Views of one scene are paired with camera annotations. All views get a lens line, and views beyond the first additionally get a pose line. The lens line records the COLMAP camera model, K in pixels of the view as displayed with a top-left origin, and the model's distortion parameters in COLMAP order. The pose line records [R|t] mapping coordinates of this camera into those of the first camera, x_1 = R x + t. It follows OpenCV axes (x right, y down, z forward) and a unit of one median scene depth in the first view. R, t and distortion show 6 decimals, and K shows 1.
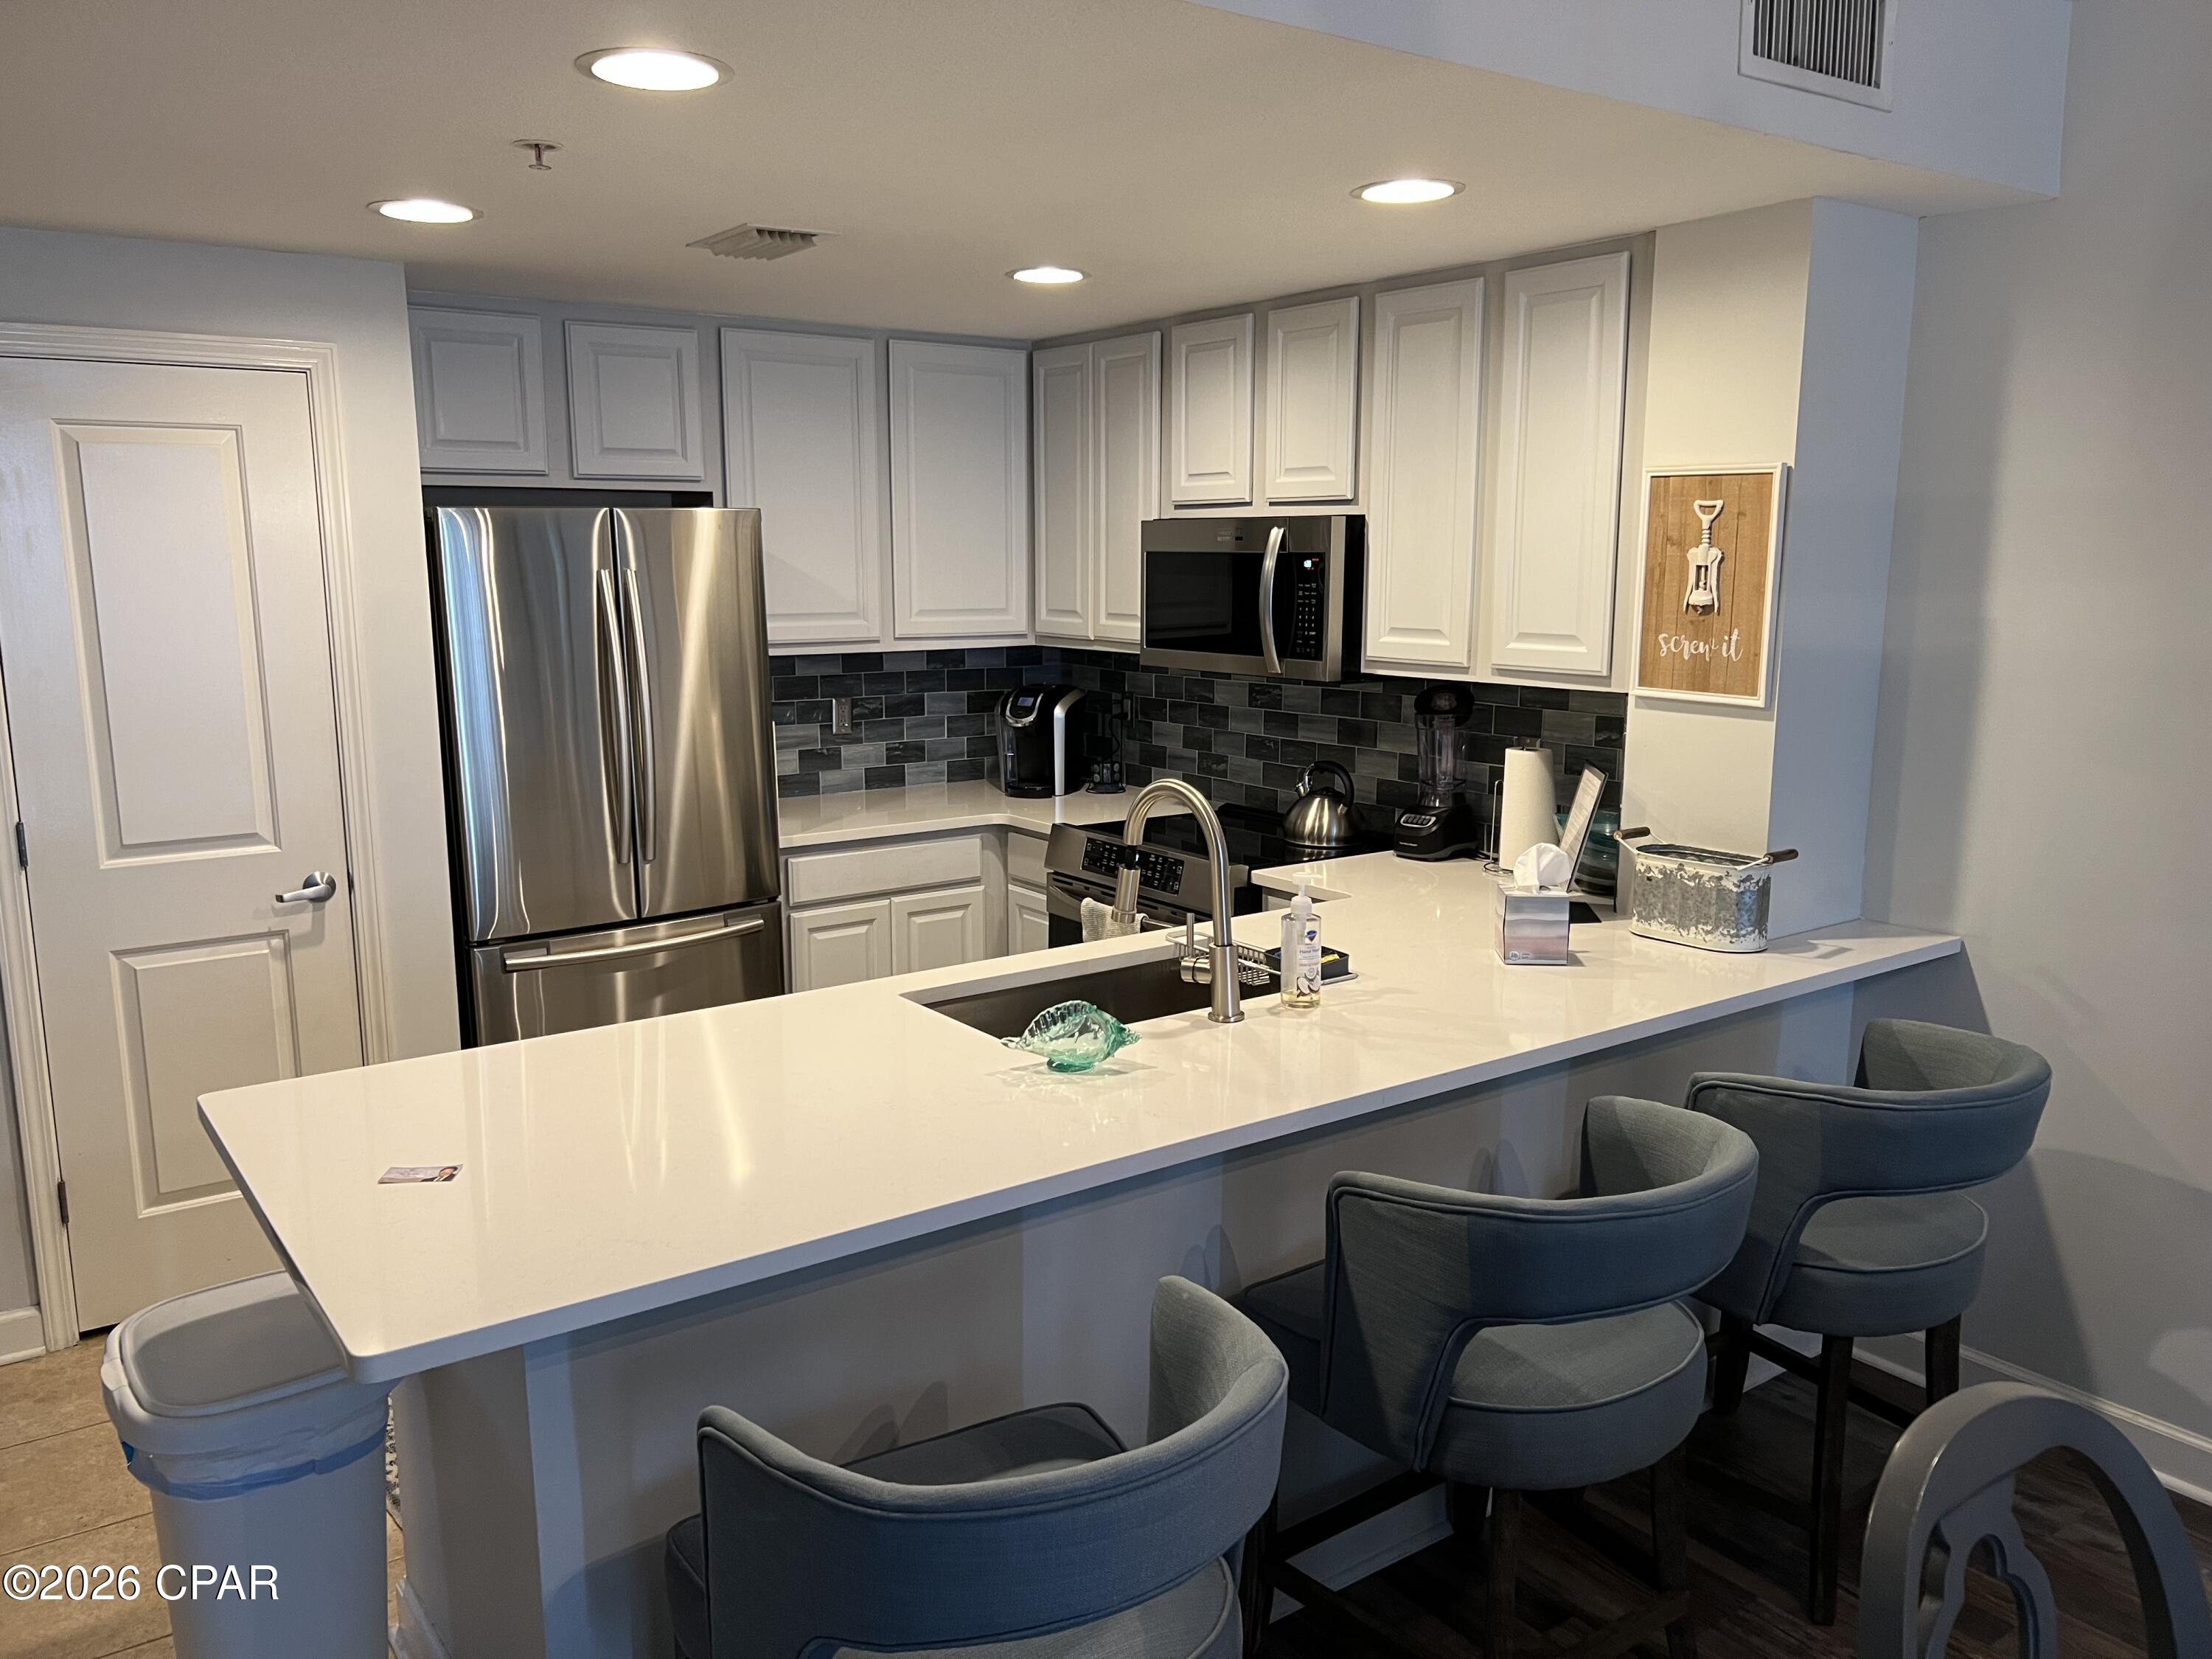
lens RADIAL K [[1668.4, 0, 1116.7], [0, 1668.4, 886.7], [0, 0, 1]] dist [0.050315, -0.057965]
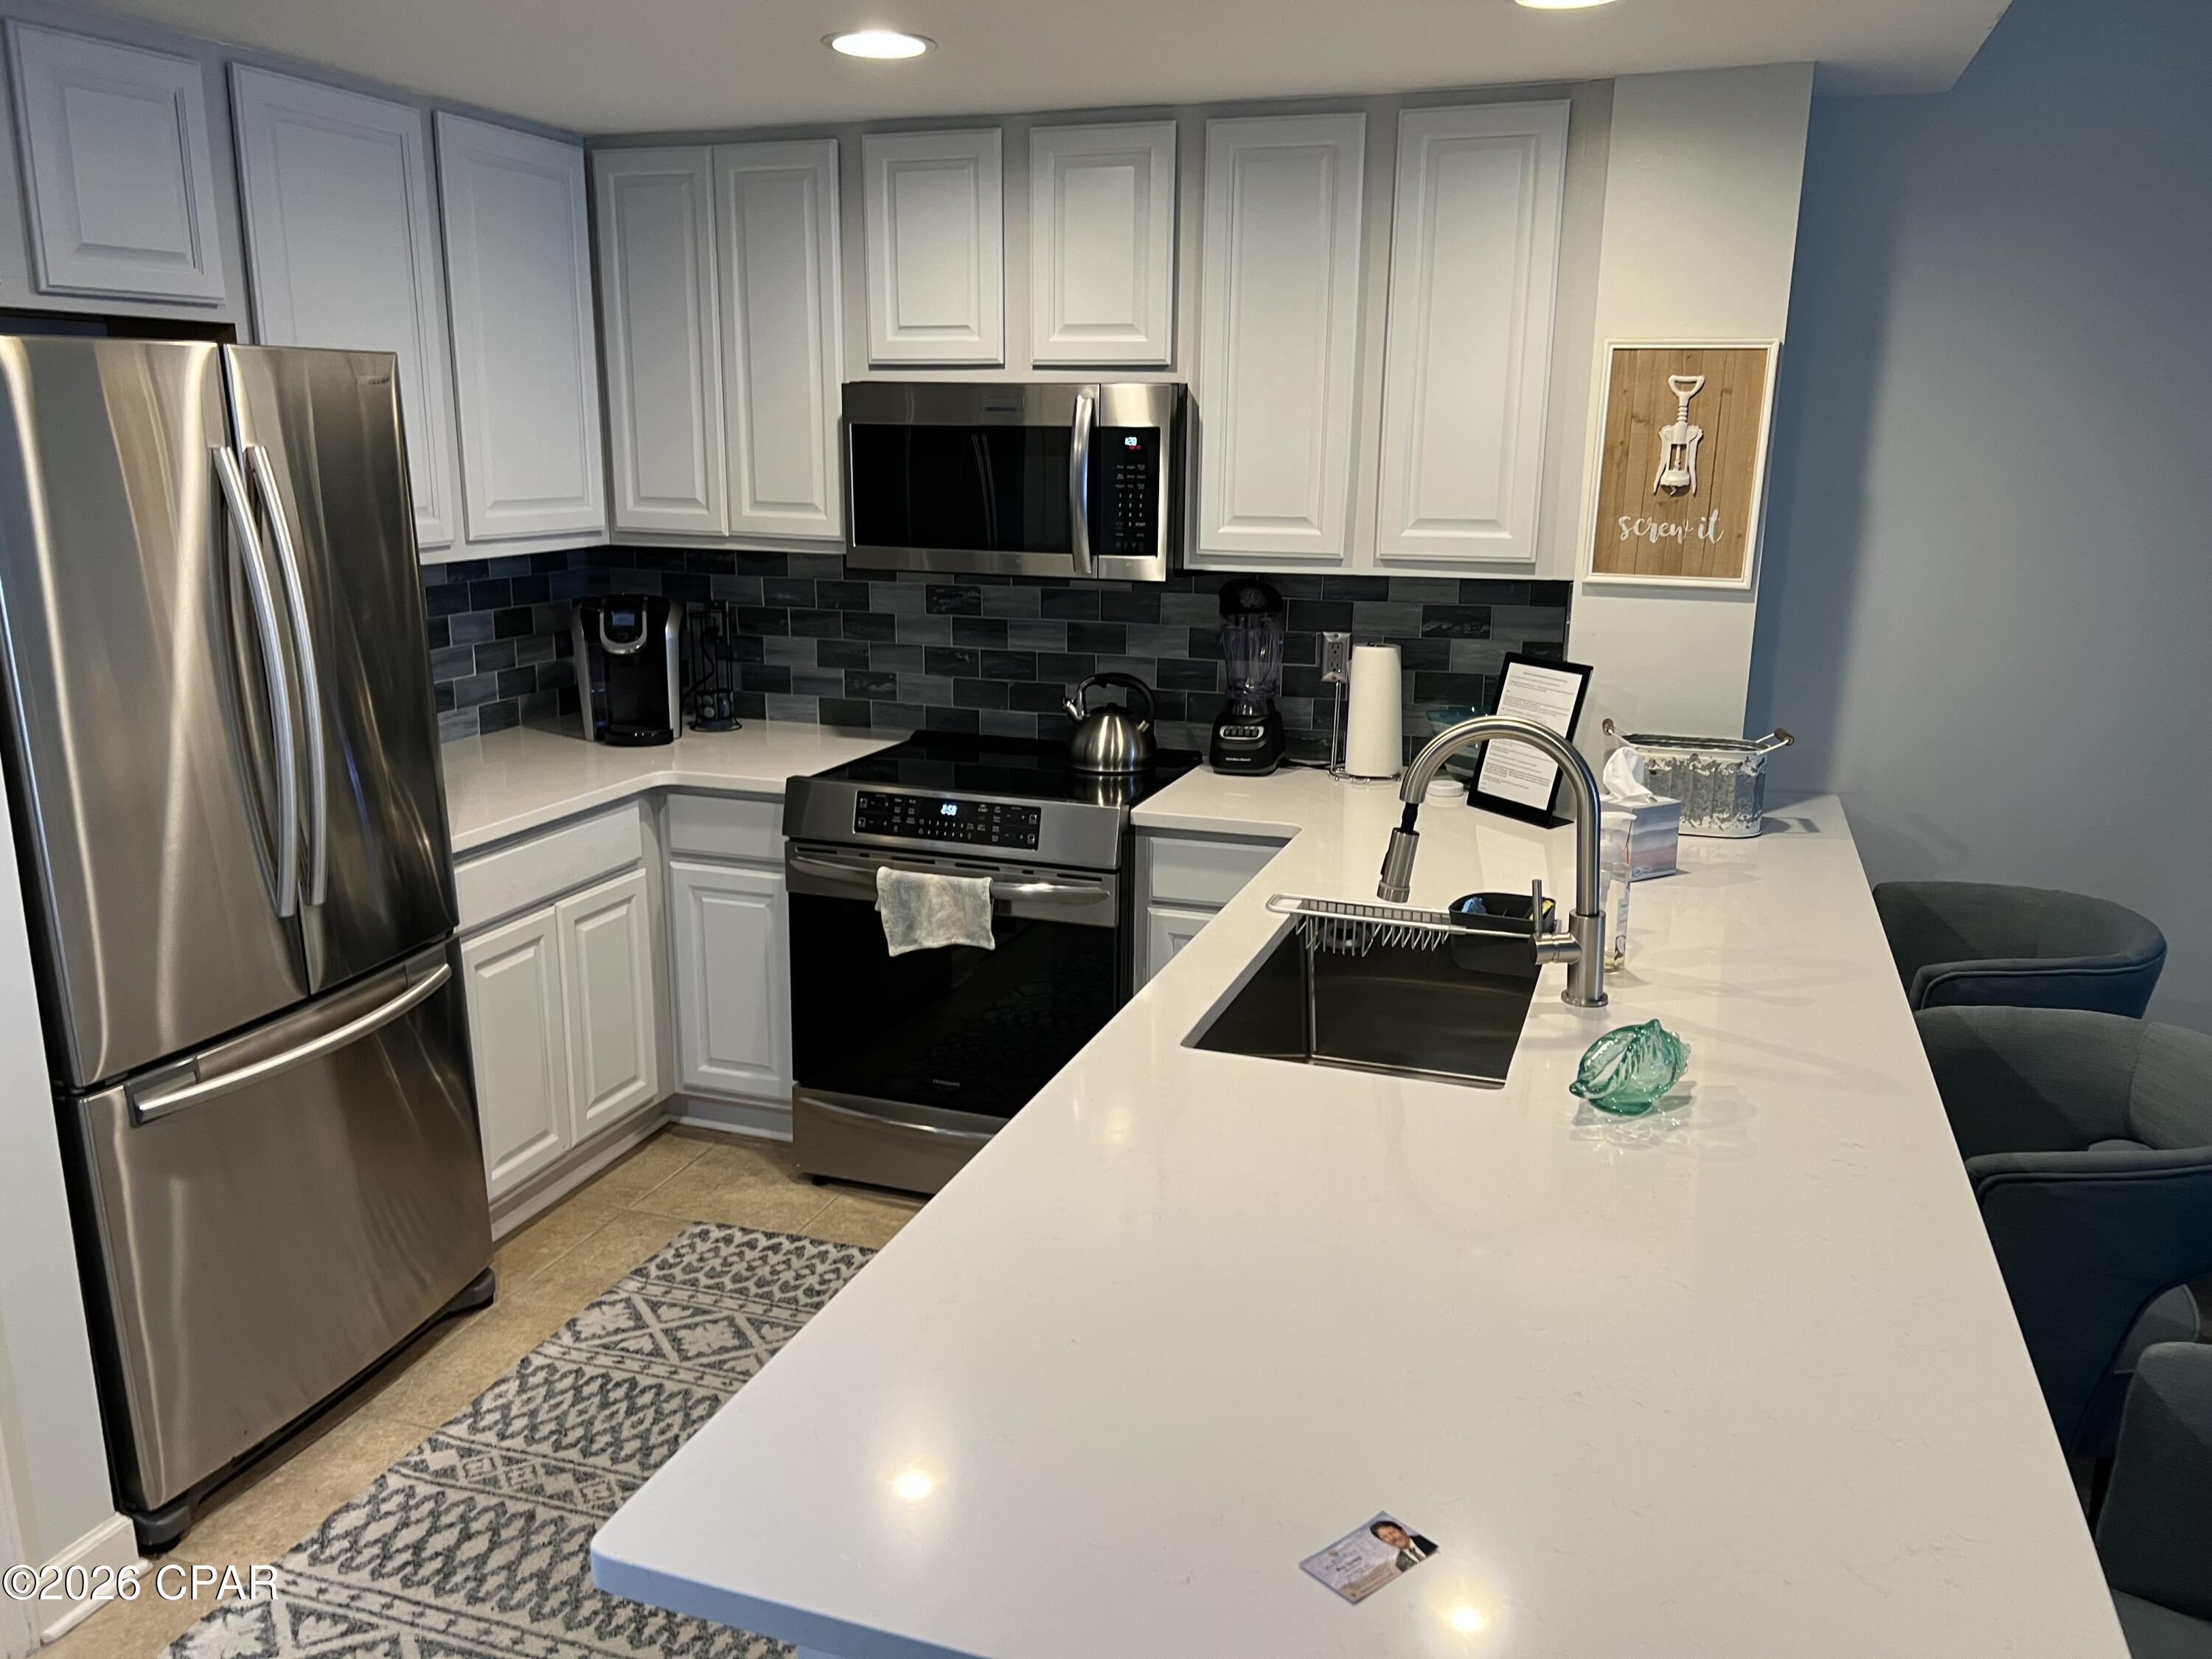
lens RADIAL K [[1668.4, 0, 1118.2], [0, 1668.4, 848.8], [0, 0, 1]] dist [0.050315, -0.057965]
pose [[0.822273, -0.130756, 0.553868, -0.371885], [0.104077, 0.991384, 0.079530, -0.054791], [-0.559495, -0.007750, 0.828798, 0.291478]]
